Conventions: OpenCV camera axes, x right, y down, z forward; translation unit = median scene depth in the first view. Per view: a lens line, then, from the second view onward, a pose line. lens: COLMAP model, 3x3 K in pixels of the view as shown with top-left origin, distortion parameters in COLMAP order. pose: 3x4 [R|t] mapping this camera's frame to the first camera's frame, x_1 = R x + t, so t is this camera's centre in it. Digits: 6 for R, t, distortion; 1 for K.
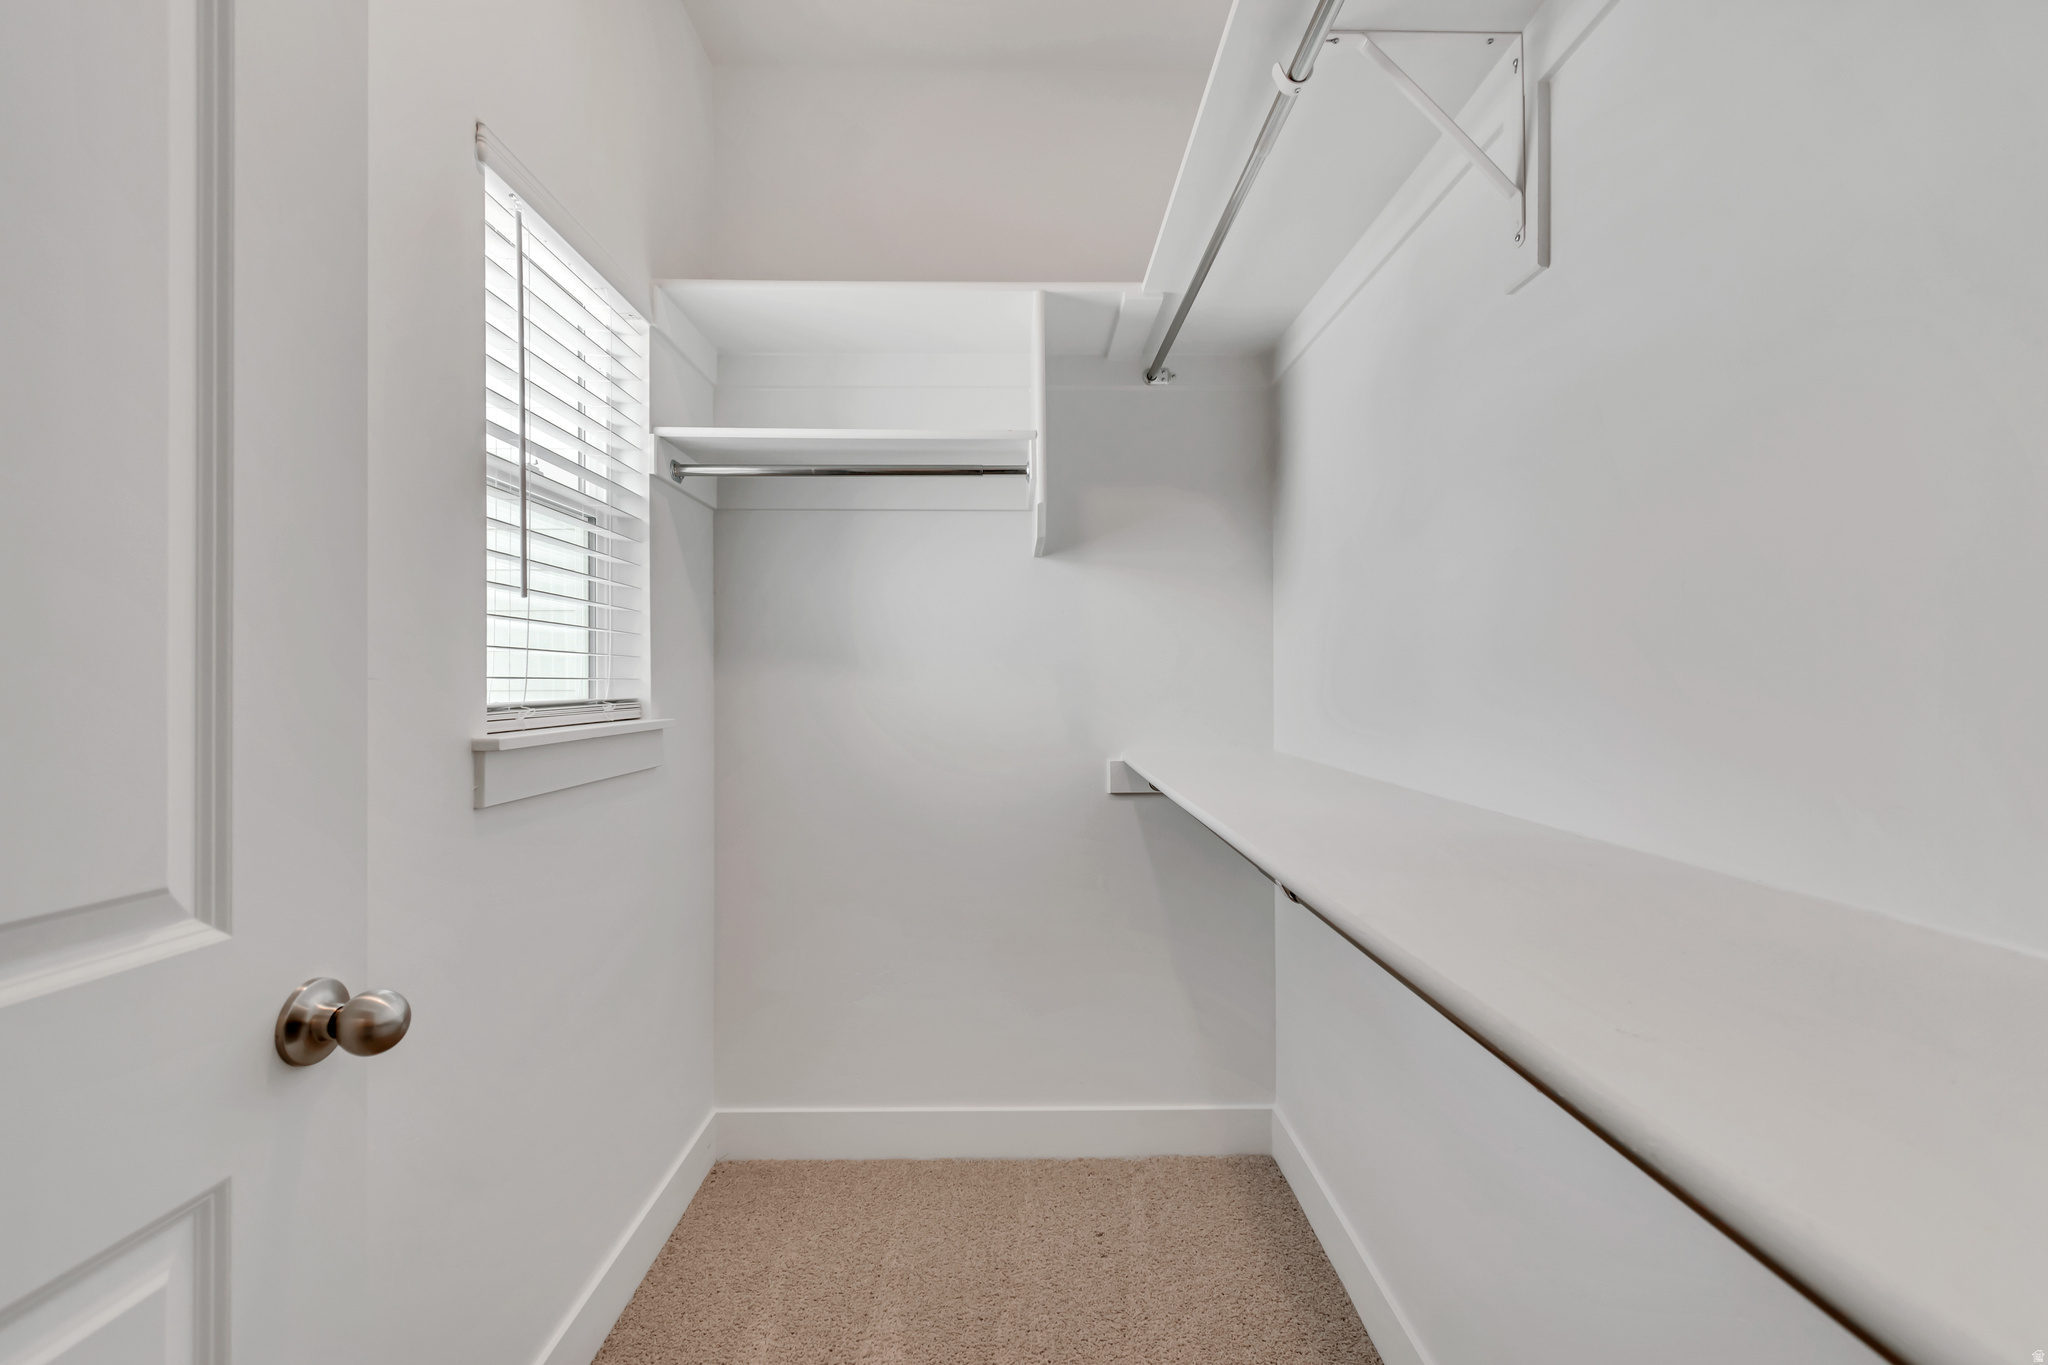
lens RADIAL K [[900.6, 0, 1017.9], [0, 900.6, 676.9], [0, 0, 1]] dist [0.002521, -0.005492]
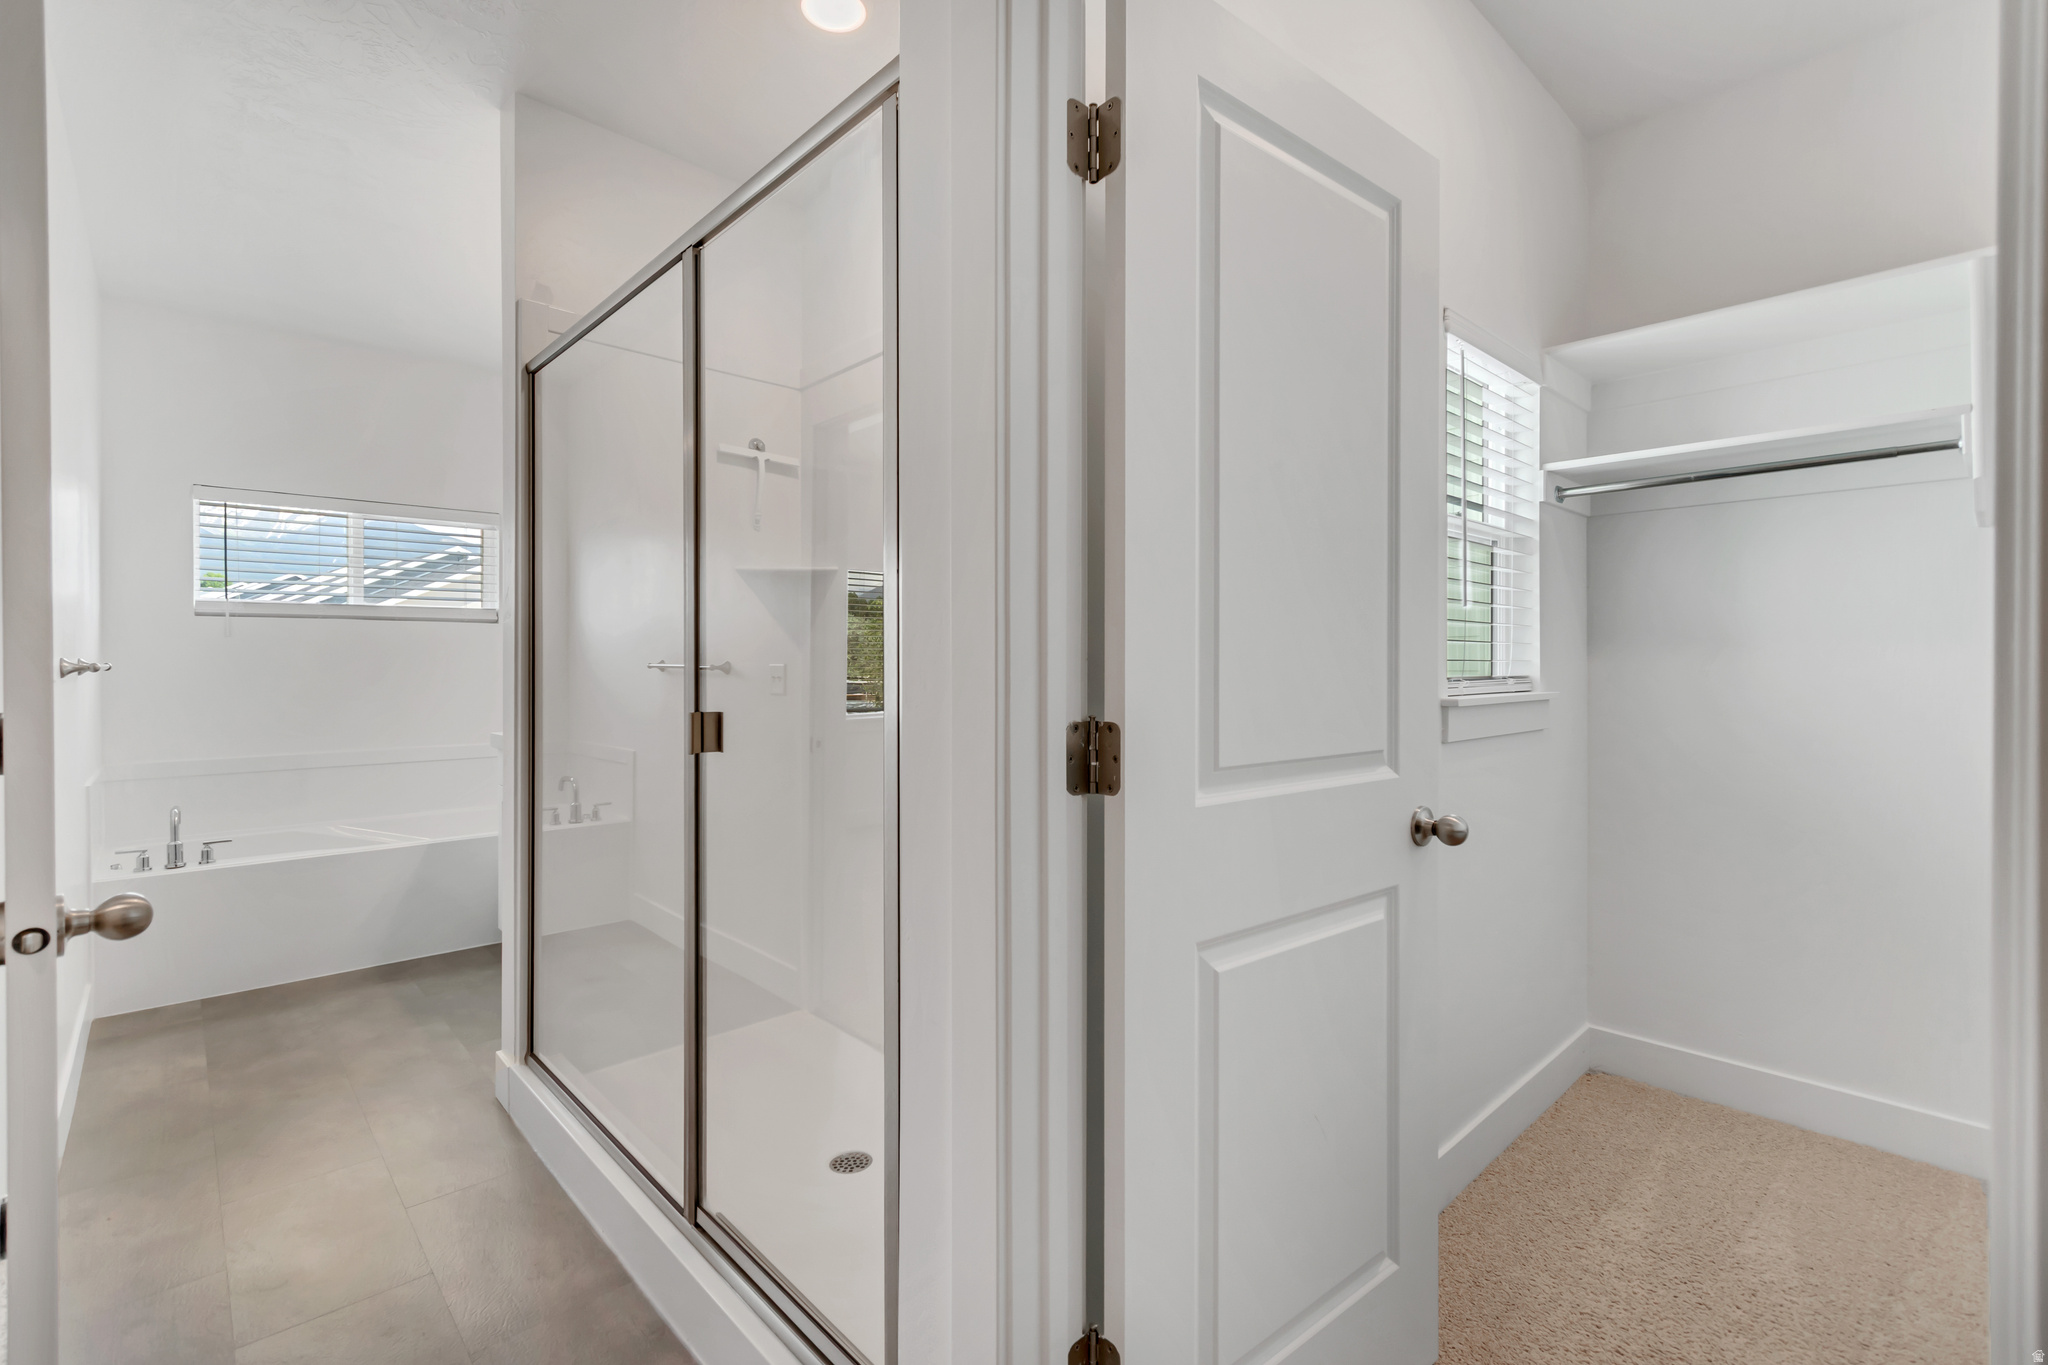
lens RADIAL K [[900.6, 0, 1017.9], [0, 900.6, 676.9], [0, 0, 1]] dist [0.002521, -0.005492]
pose [[0.667976, 0.002302, -0.744180, 0.052640], [0.009318, 0.999891, 0.011457, 0.003747], [0.744125, -0.014587, 0.667881, -0.422192]]
